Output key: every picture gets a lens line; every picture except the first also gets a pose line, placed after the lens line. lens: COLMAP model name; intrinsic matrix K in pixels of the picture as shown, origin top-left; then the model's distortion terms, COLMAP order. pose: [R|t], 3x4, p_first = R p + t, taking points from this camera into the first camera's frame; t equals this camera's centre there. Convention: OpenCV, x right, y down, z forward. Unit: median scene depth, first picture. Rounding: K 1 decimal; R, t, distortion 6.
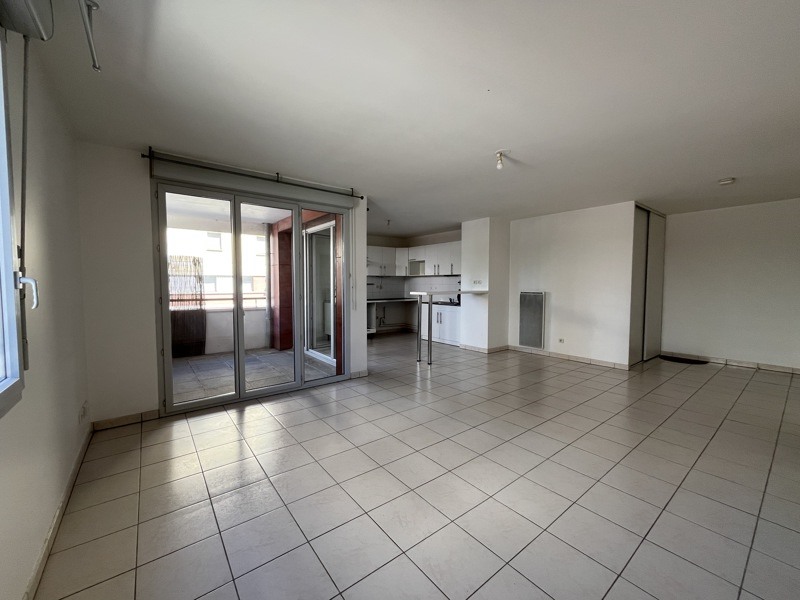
lens RADIAL K [[323.1, 0, 400.0], [0, 323.1, 300.0], [0, 0, 1]] dist [-0.000327, -0.000154]
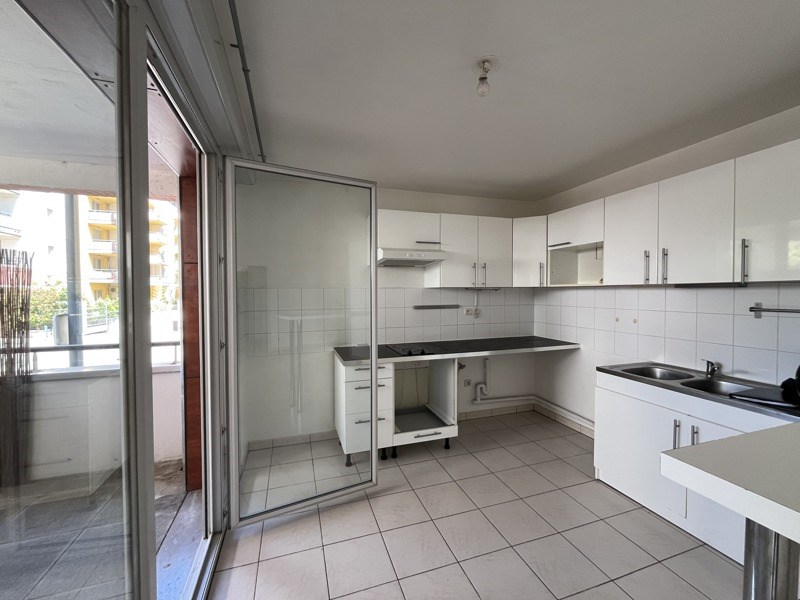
lens RADIAL K [[323.1, 0, 400.0], [0, 323.1, 300.0], [0, 0, 1]] dist [-0.000327, -0.000154]
pose [[0.942439, 0.001258, -0.334377, -0.011249], [-0.010512, 0.999610, -0.025868, -0.046386], [0.334214, 0.027894, 0.942084, 0.570778]]
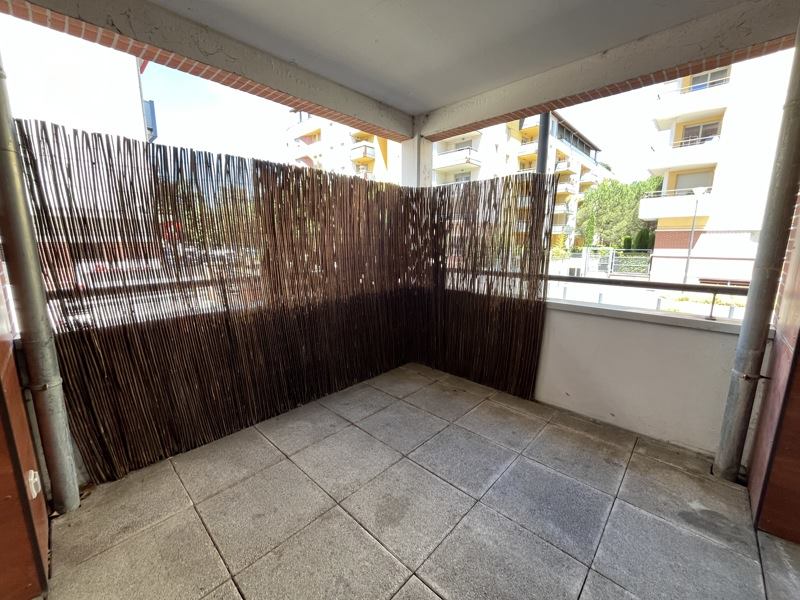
lens RADIAL K [[323.1, 0, 400.0], [0, 323.1, 300.0], [0, 0, 1]] dist [-0.000327, -0.000154]
pose [[0.151502, 0.168314, -0.974021, -0.164376], [-0.048725, 0.985470, 0.162713, -0.025272], [0.987255, 0.022808, 0.157502, 0.557460]]
